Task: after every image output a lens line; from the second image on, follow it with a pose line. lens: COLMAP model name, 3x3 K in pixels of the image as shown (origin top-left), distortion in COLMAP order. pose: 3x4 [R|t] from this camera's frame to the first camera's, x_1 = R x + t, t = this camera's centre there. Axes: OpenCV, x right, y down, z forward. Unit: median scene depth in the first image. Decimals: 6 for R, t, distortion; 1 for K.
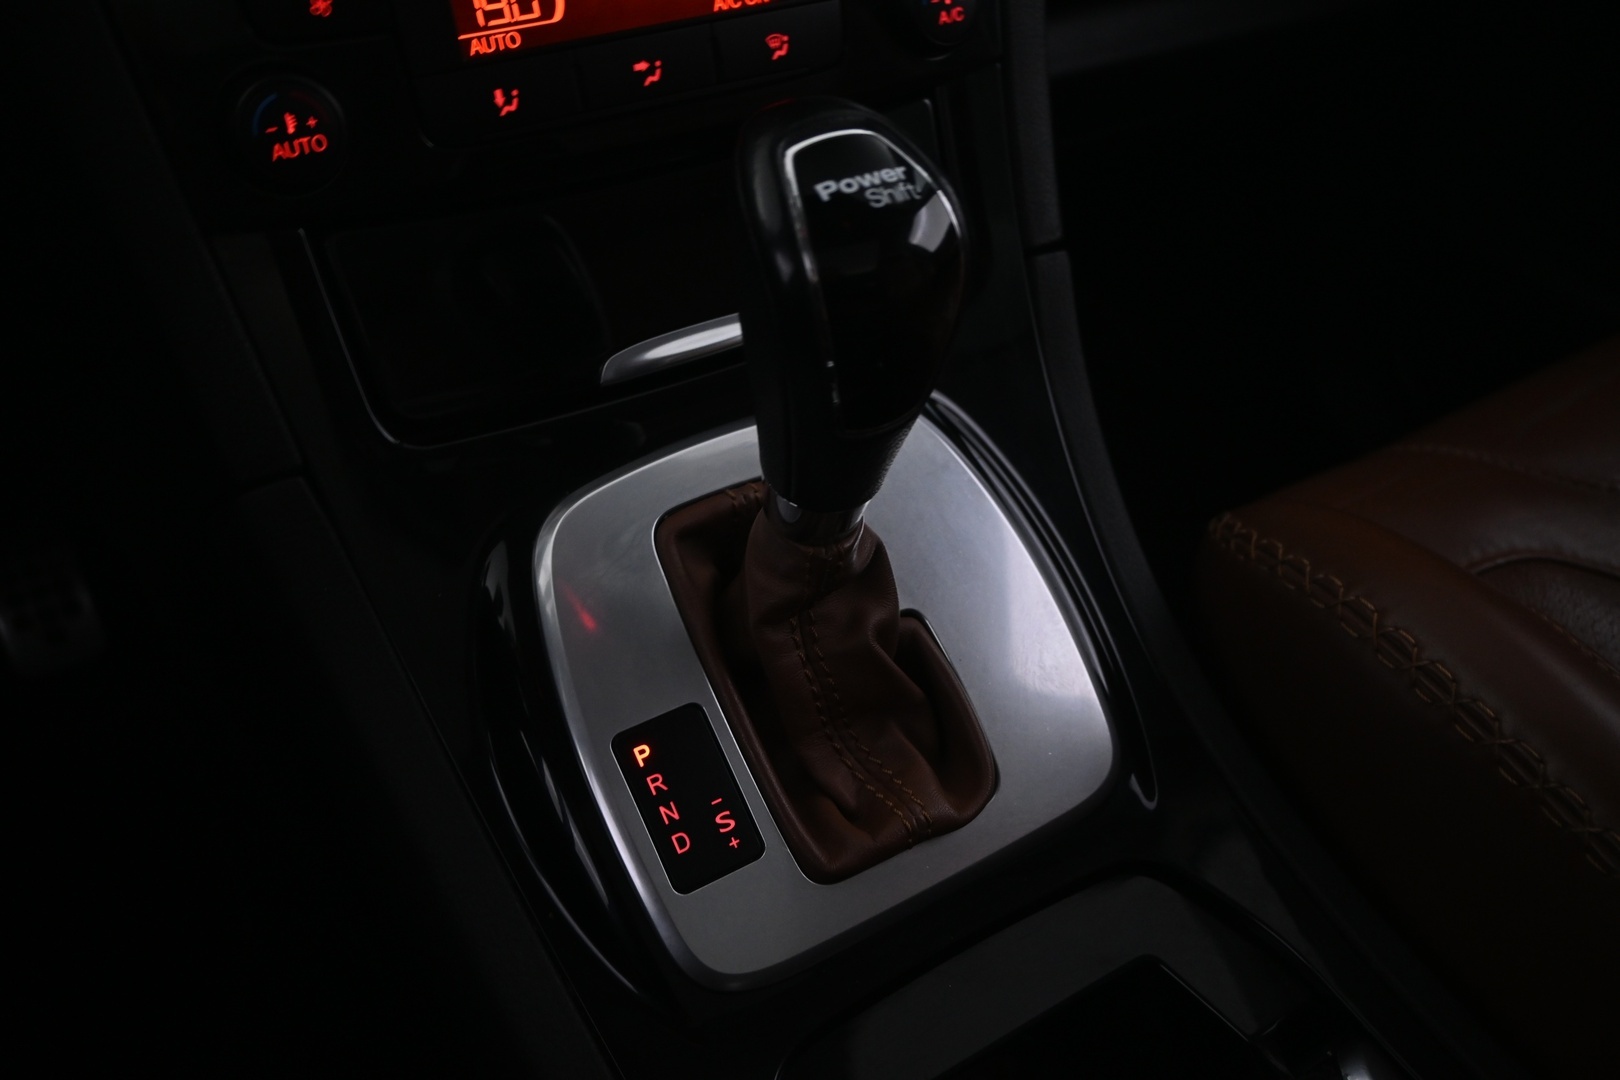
lens RADIAL K [[1397.1, 0, 810.0], [0, 1397.1, 540.0], [0, 0, 1]] dist [0.005763, 0.001614]
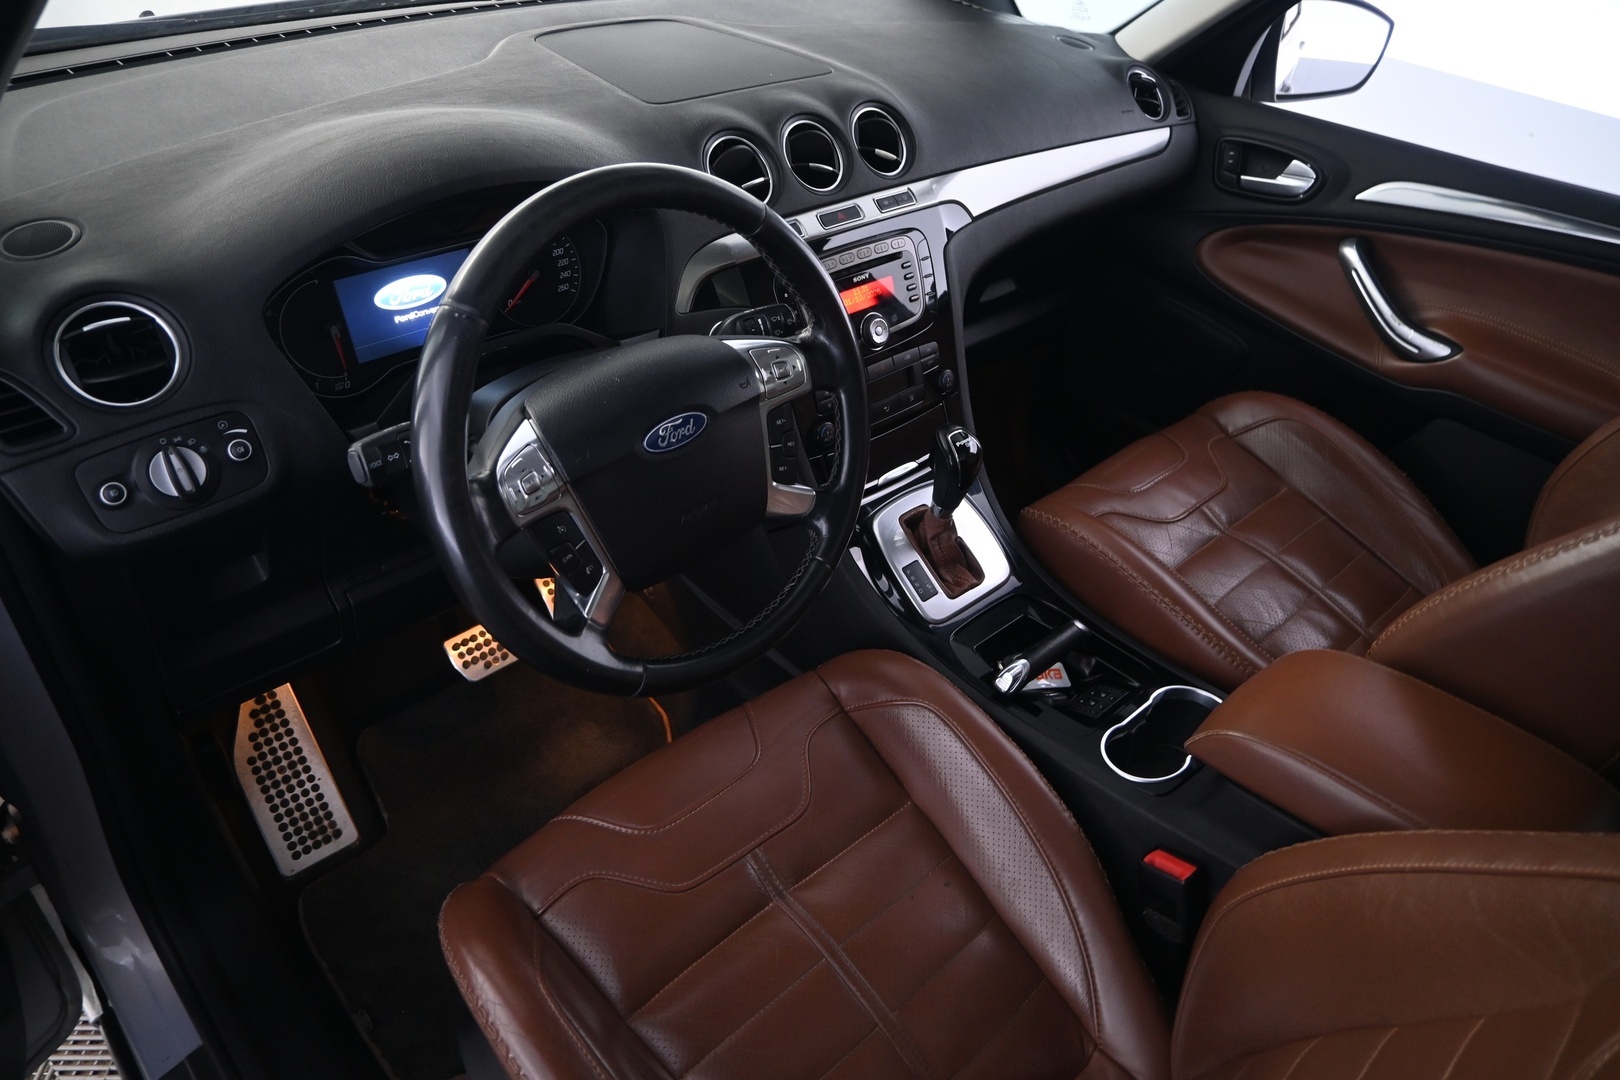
lens RADIAL K [[1129.1, 0, 810.0], [0, 1129.1, 521.9], [0, 0, 1]] dist [0.000152, -0.000483]
pose [[0.981557, -0.081581, 0.172890, -0.964790], [0.090584, 0.994879, -0.044830, 0.126641], [-0.168347, 0.059664, 0.983920, -2.254095]]
